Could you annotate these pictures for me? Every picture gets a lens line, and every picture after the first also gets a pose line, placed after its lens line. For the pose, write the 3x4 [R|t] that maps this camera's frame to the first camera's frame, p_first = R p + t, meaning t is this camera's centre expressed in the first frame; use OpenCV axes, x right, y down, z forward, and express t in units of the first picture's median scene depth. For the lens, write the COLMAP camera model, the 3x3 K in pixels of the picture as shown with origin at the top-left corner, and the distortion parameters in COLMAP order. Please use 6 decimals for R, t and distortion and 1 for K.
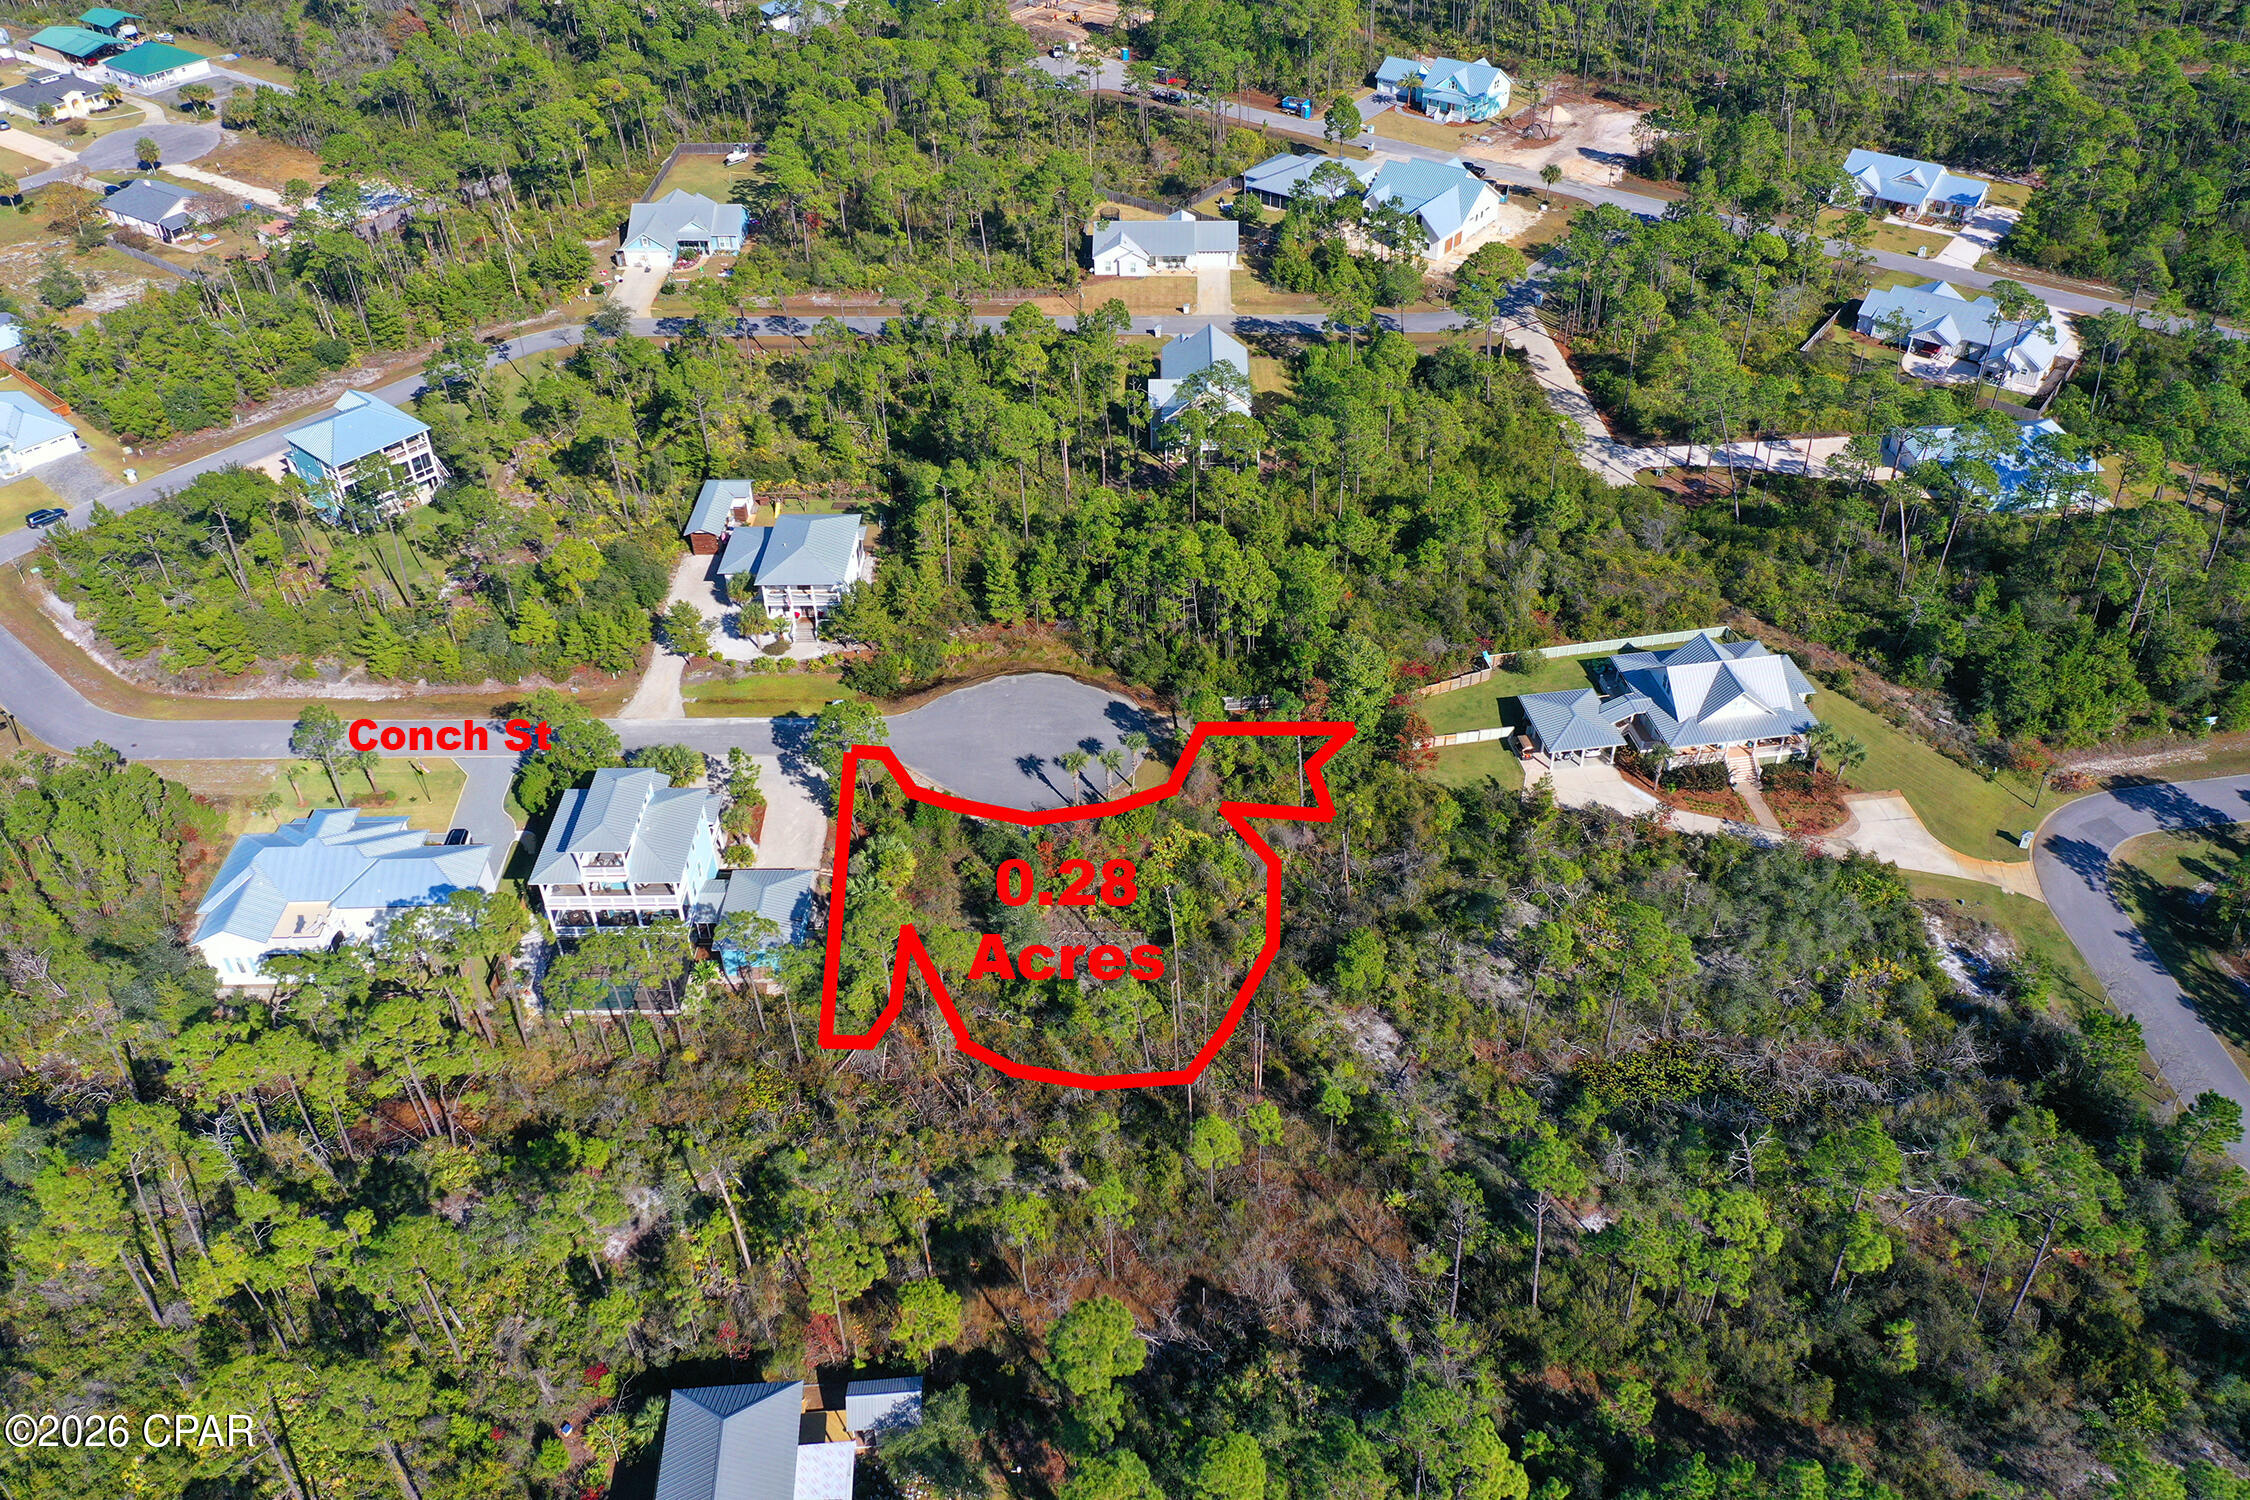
lens RADIAL K [[1787.7, 0, 1140.1], [0, 1787.7, 650.4], [0, 0, 1]] dist [0.019323, 0.007668]
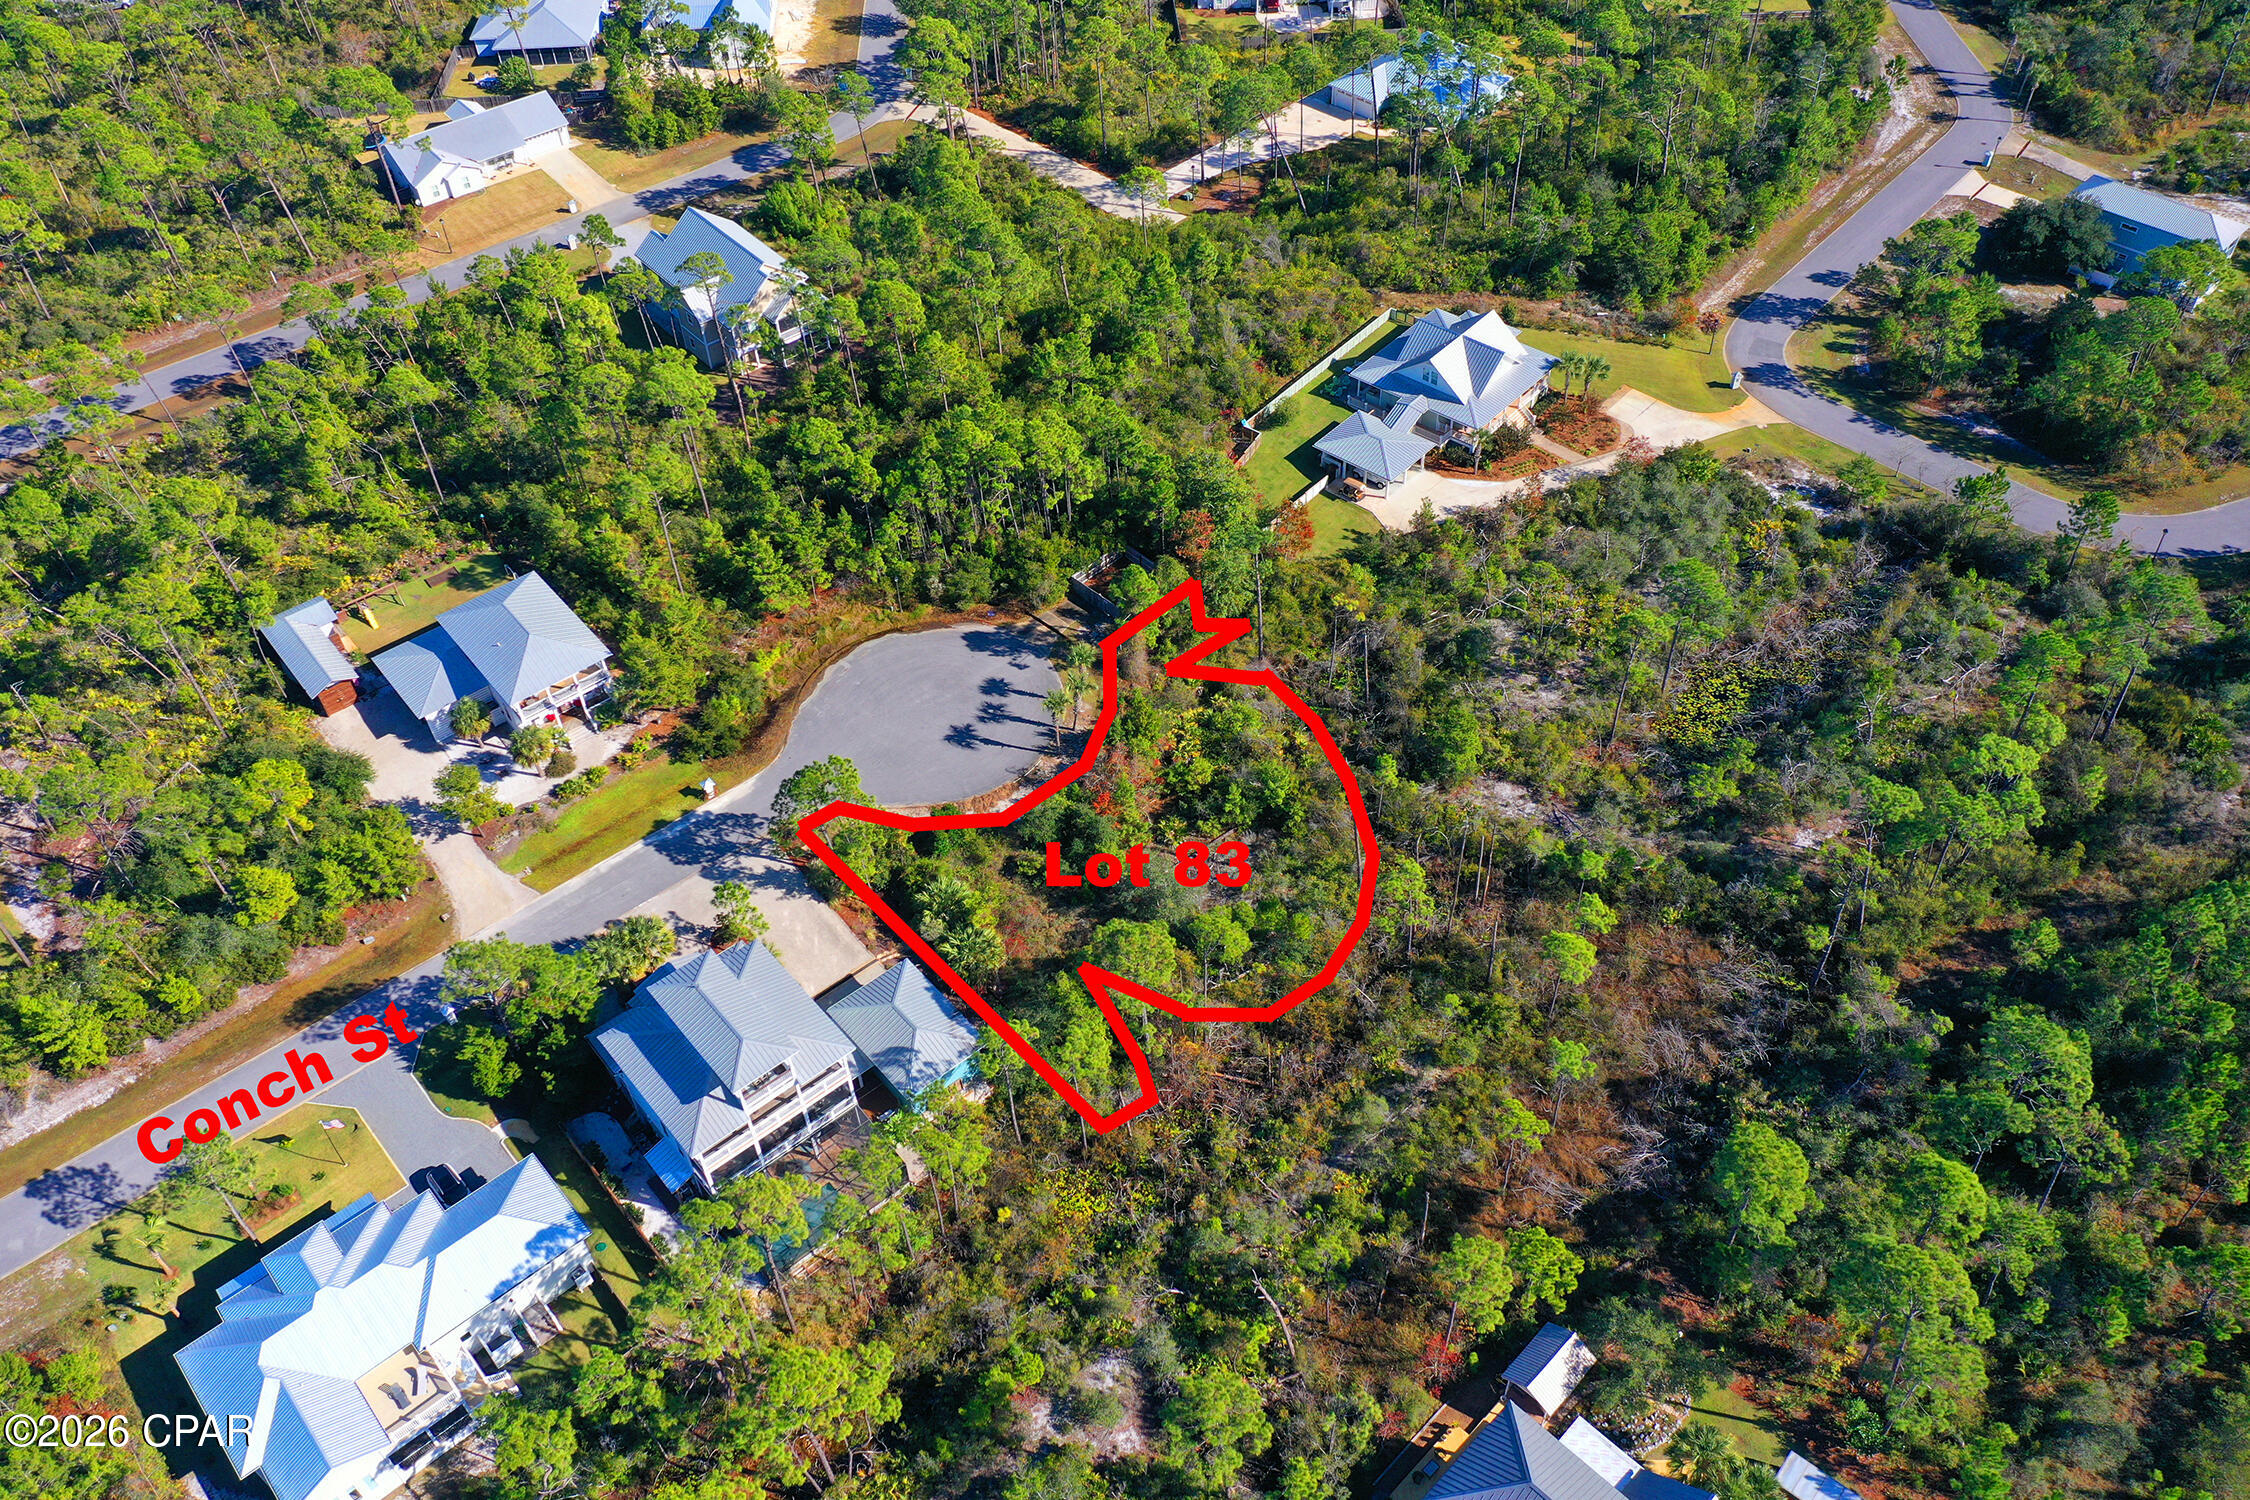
lens RADIAL K [[1787.7, 0, 1140.1], [0, 1787.7, 650.4], [0, 0, 1]] dist [0.019323, 0.007668]
pose [[0.770531, -0.447966, 0.453442, -0.363890], [0.386953, 0.894049, 0.225705, -0.134666], [-0.506507, 0.001548, 0.862234, 0.195212]]
